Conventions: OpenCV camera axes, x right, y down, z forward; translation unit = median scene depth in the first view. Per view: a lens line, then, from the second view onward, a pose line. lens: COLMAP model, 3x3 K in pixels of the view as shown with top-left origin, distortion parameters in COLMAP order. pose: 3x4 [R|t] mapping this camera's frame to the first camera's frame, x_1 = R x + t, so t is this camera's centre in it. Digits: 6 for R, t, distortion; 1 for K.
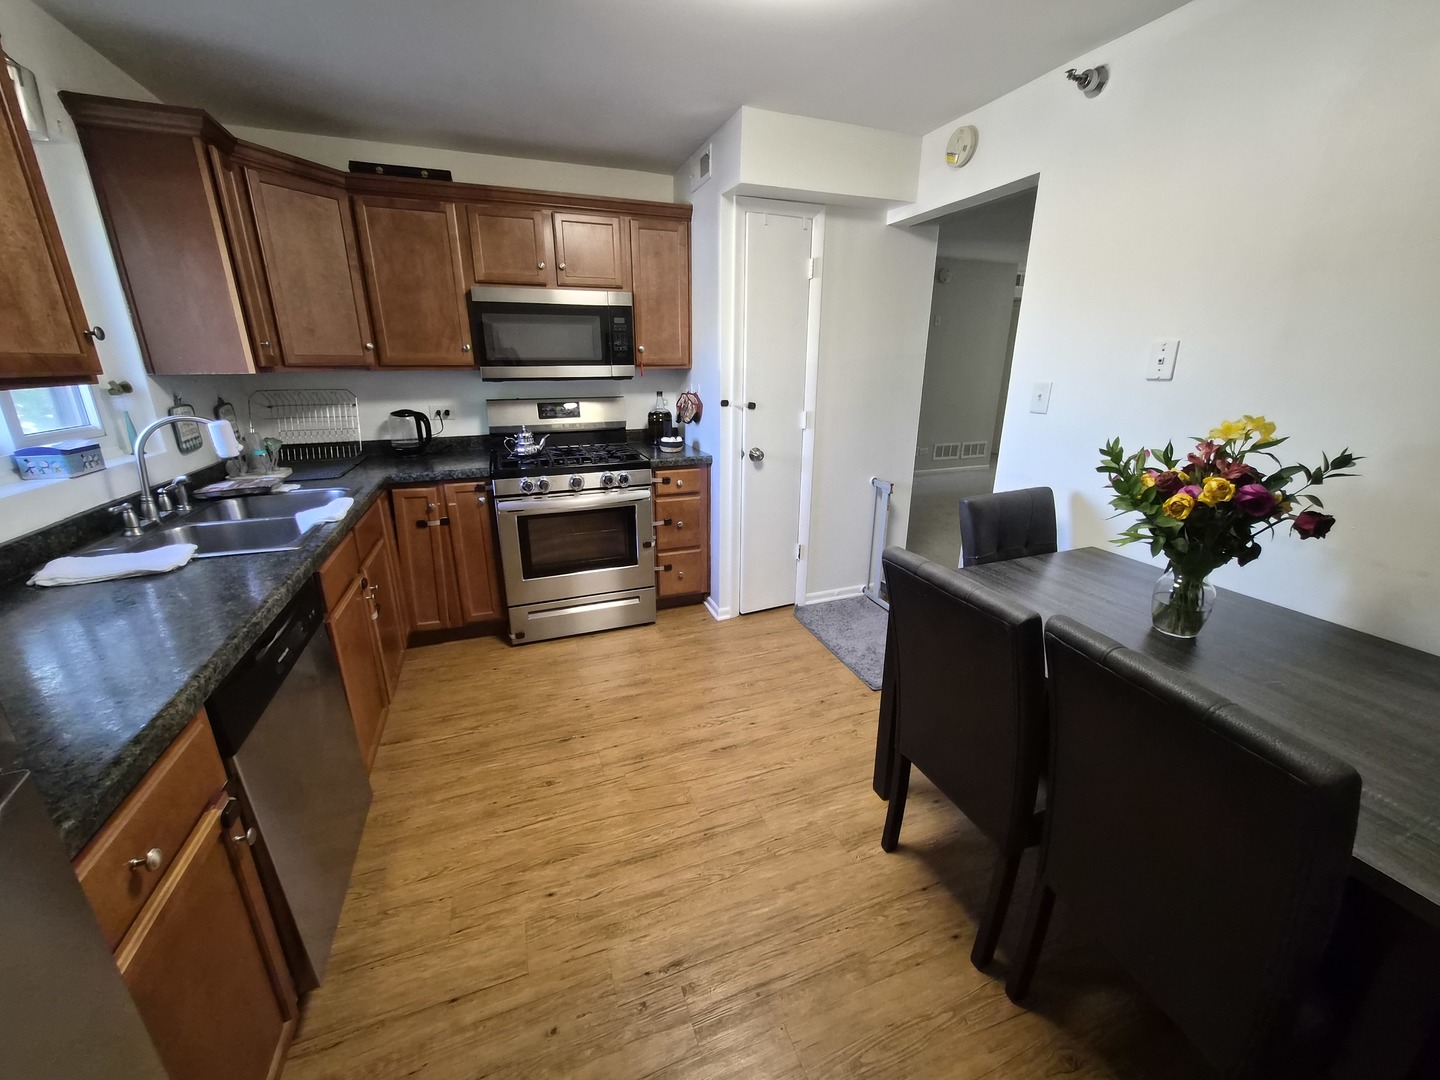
lens RADIAL K [[564.9, 0, 717.2], [0, 564.9, 539.0], [0, 0, 1]] dist [0.000110, 0.000067]
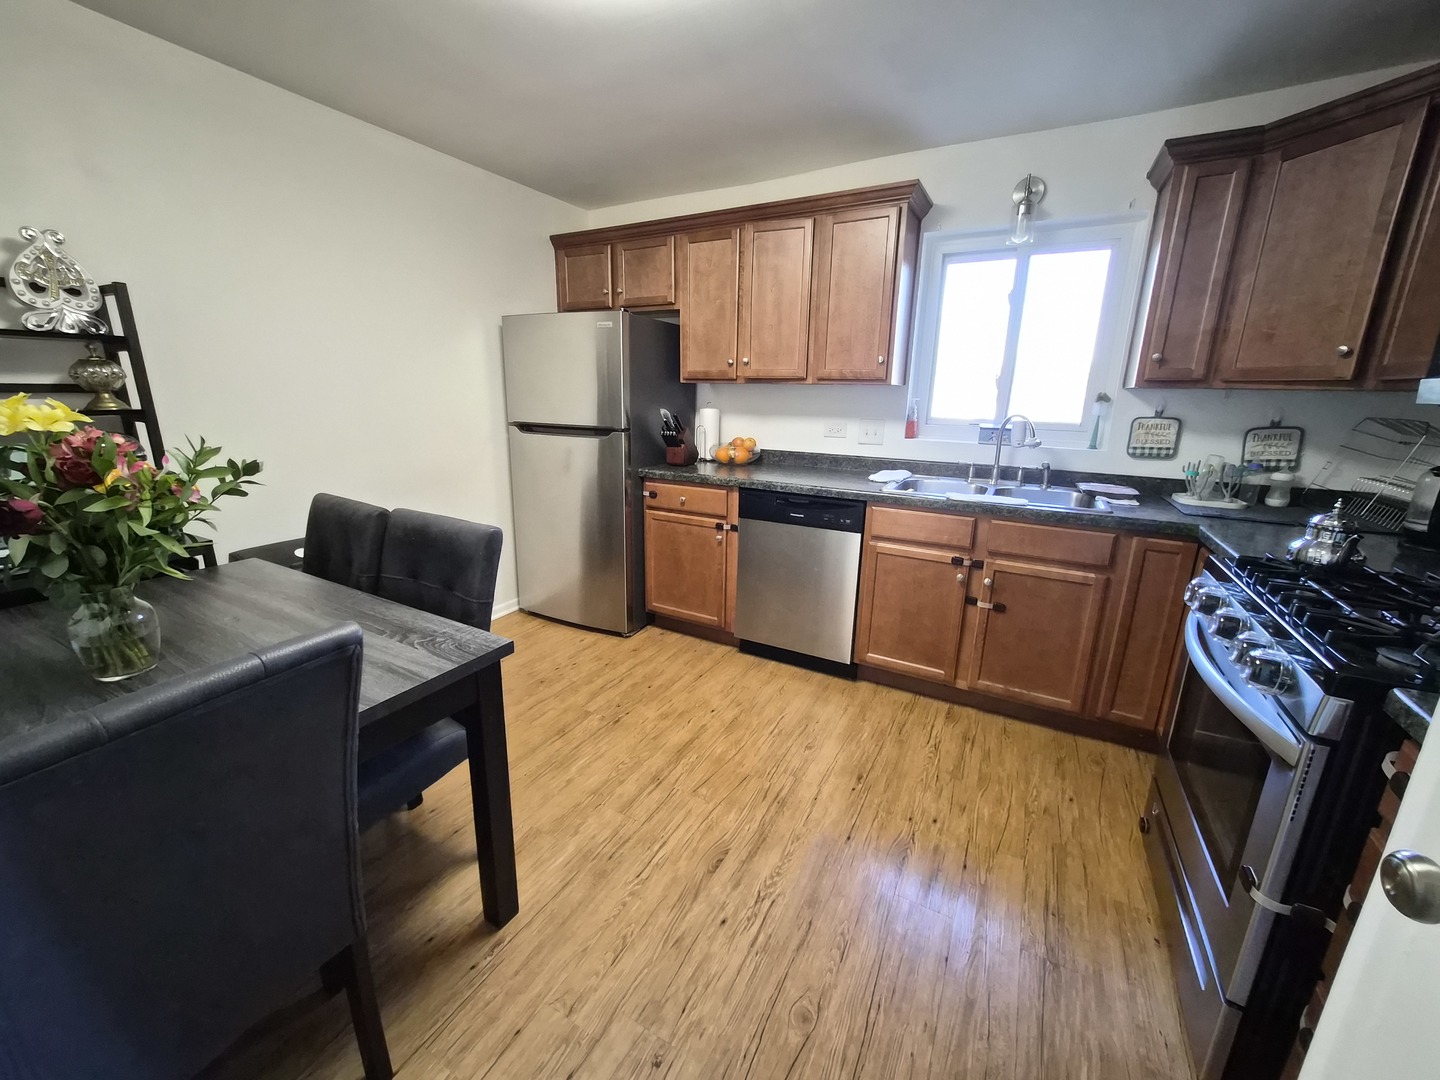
lens RADIAL K [[564.9, 0, 719.3], [0, 564.9, 534.1], [0, 0, 1]] dist [0.000110, 0.000067]
pose [[-0.762239, 0.149957, -0.629685, 0.480121], [-0.211499, 0.861703, 0.461233, -0.408221], [0.611767, 0.484748, -0.625108, 1.416699]]
